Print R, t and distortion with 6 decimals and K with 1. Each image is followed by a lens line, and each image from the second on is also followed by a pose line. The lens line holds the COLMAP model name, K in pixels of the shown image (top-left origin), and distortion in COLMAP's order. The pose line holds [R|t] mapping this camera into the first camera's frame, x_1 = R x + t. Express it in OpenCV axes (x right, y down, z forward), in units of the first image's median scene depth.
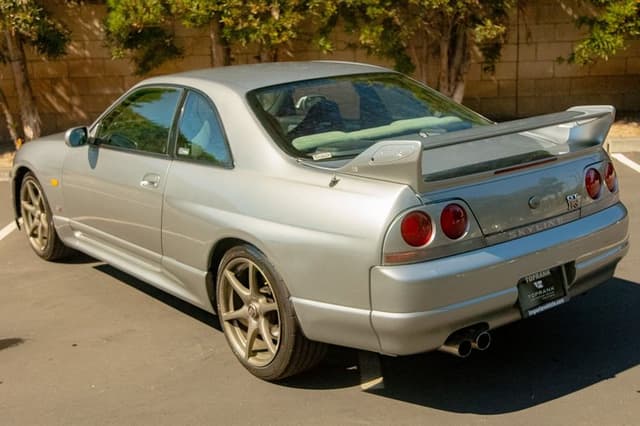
lens RADIAL K [[902.5, 0, 324.0], [0, 902.5, 214.3], [0, 0, 1]] dist [0.024114, -0.012909]
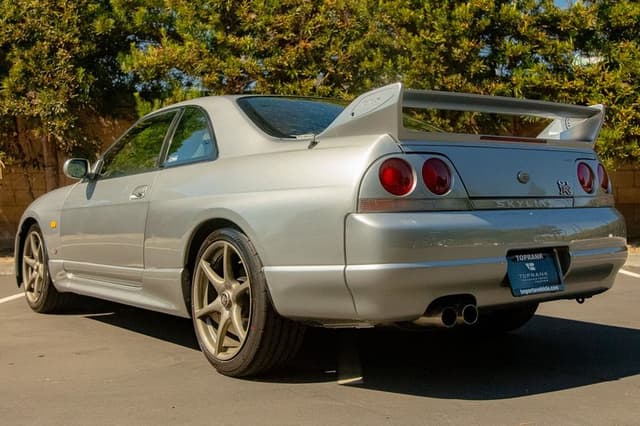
lens RADIAL K [[816.0, 0, 333.1], [0, 816.0, 189.6], [0, 0, 1]] dist [0.019793, -0.019028]
pose [[0.999320, 0.031122, -0.019772, 0.019541], [-0.034986, 0.969637, -0.242032, 0.084761], [0.011639, 0.242559, 0.970067, 0.065724]]
